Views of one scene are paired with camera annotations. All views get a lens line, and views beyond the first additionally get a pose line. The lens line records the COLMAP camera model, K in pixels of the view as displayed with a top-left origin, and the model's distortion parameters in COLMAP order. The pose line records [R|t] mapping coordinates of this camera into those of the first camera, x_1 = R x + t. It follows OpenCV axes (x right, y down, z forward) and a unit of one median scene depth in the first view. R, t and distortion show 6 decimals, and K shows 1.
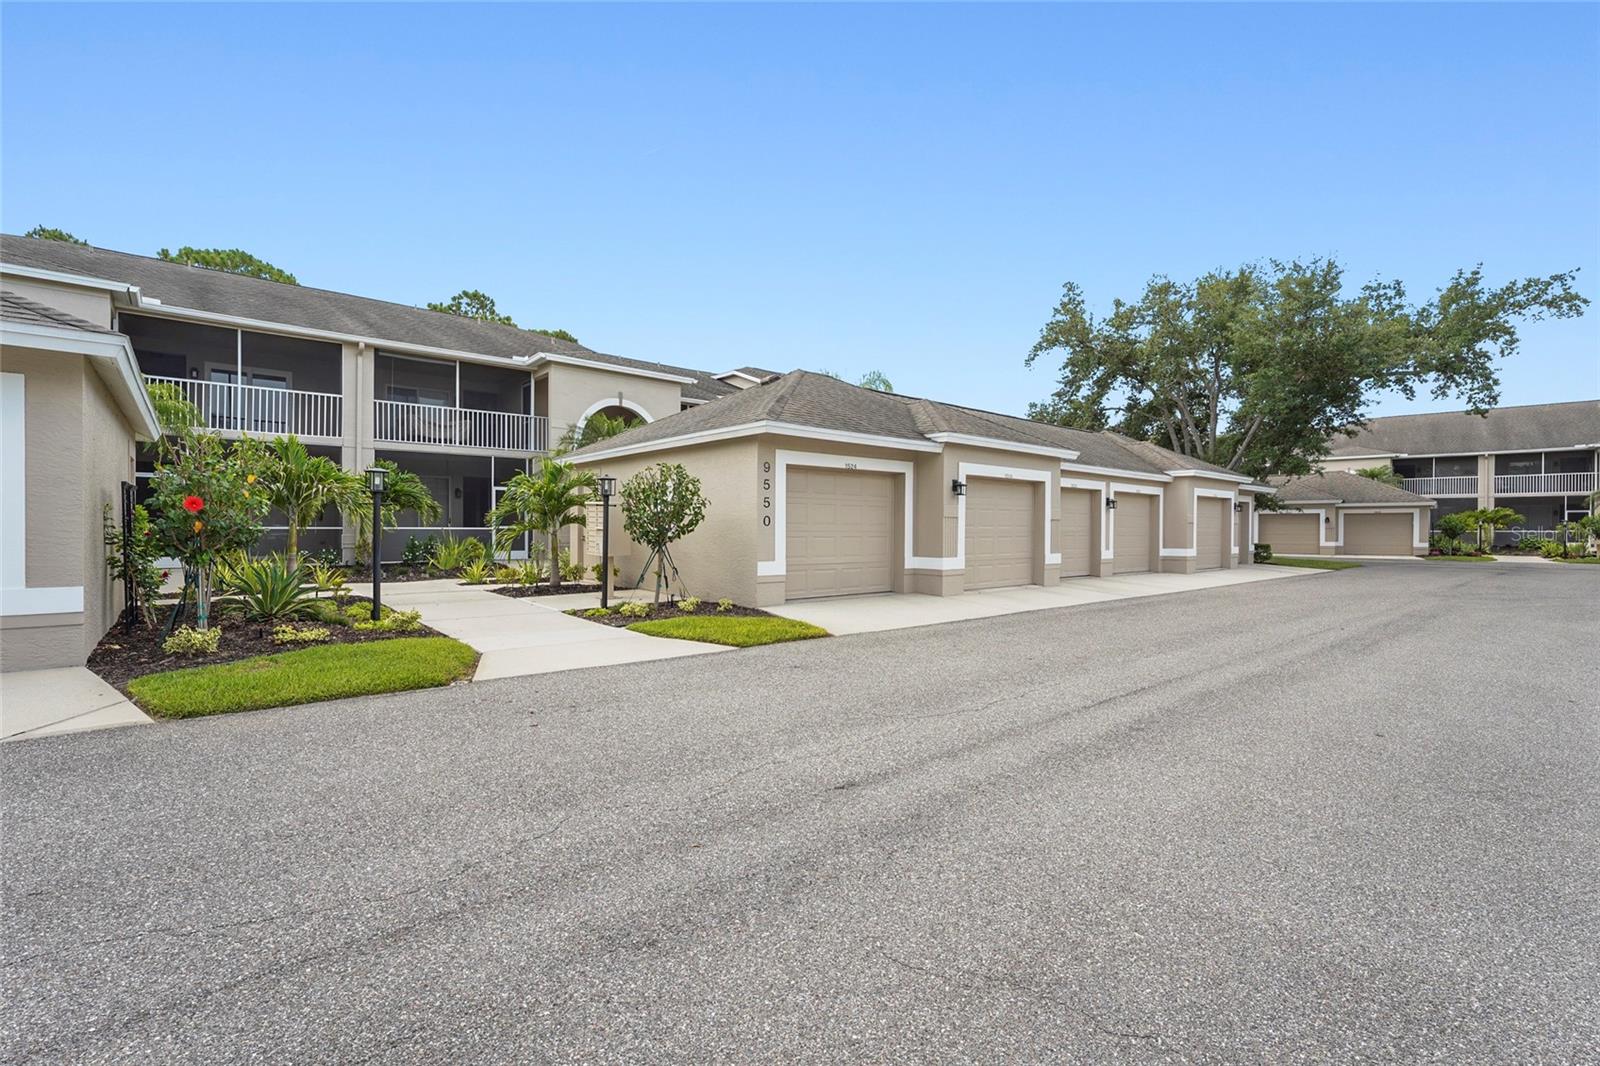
lens RADIAL K [[709.1, 0, 801.8], [0, 709.1, 529.7], [0, 0, 1]] dist [-0.000067, 0.000484]
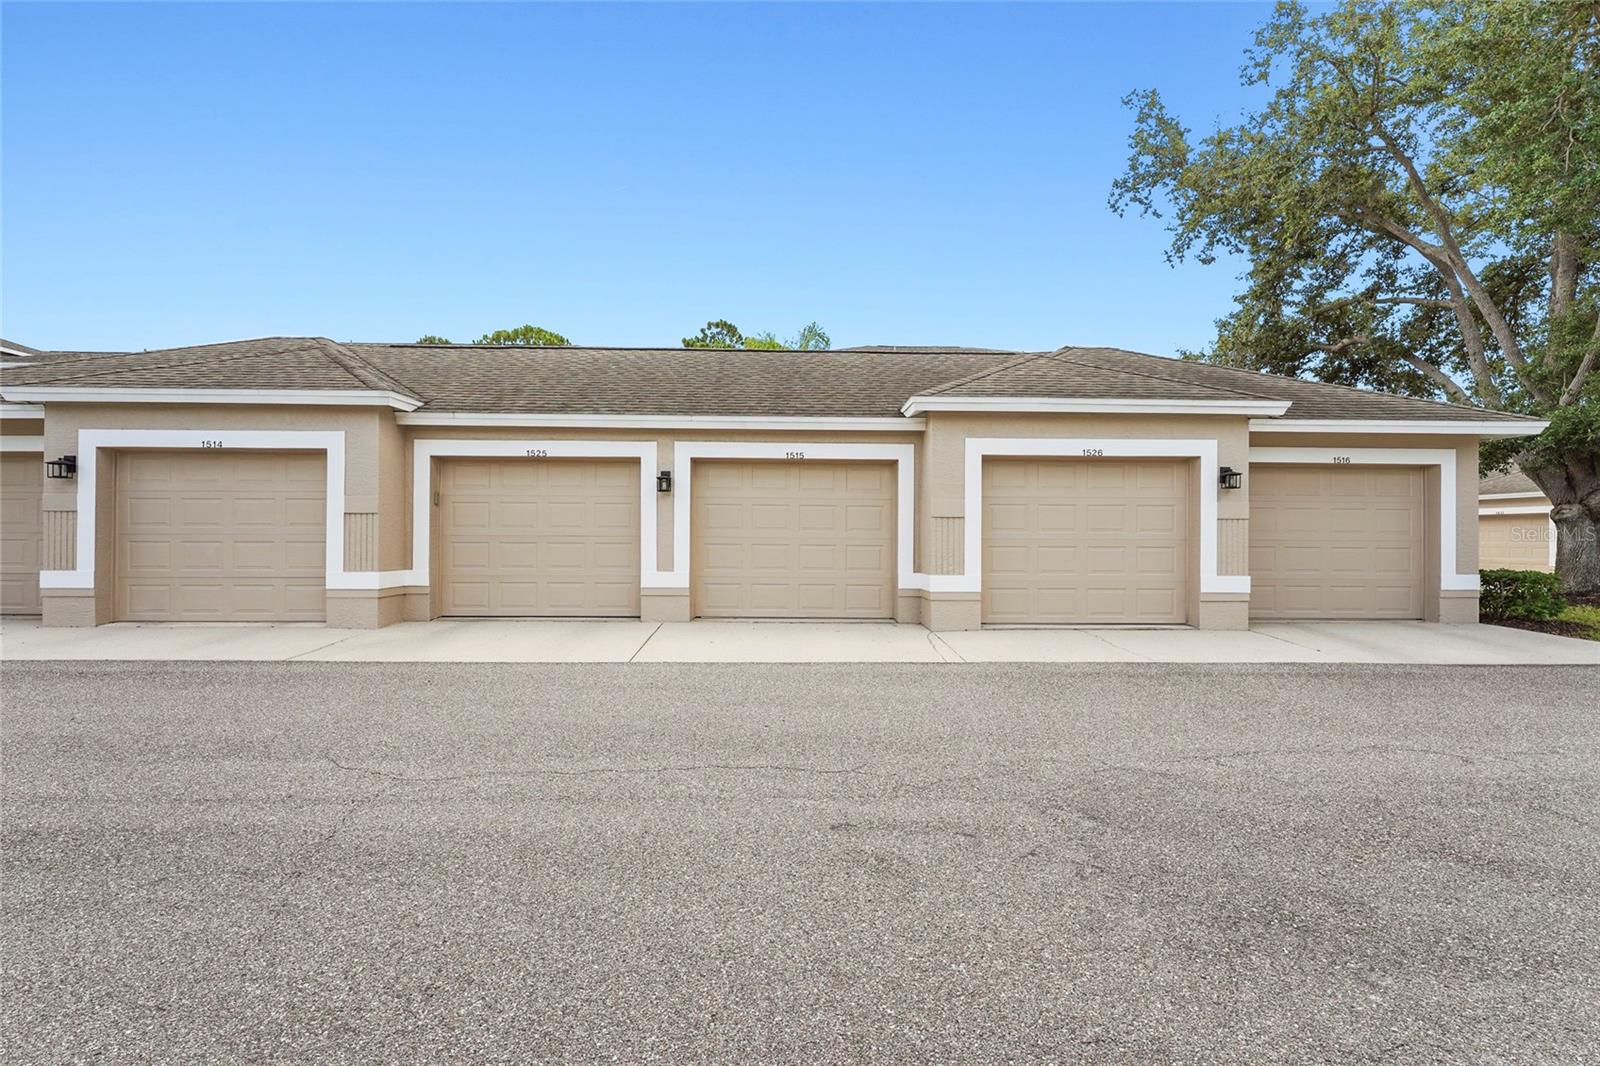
lens RADIAL K [[636.2, 0, 799.8], [0, 636.2, 535.9], [0, 0, 1]] dist [-0.009196, -0.000050]
pose [[0.777736, 0.000034, -0.628591, 0.484926], [-0.001452, 0.999997, -0.001743, 0.001434], [0.628589, 0.002268, 0.777734, 0.424564]]
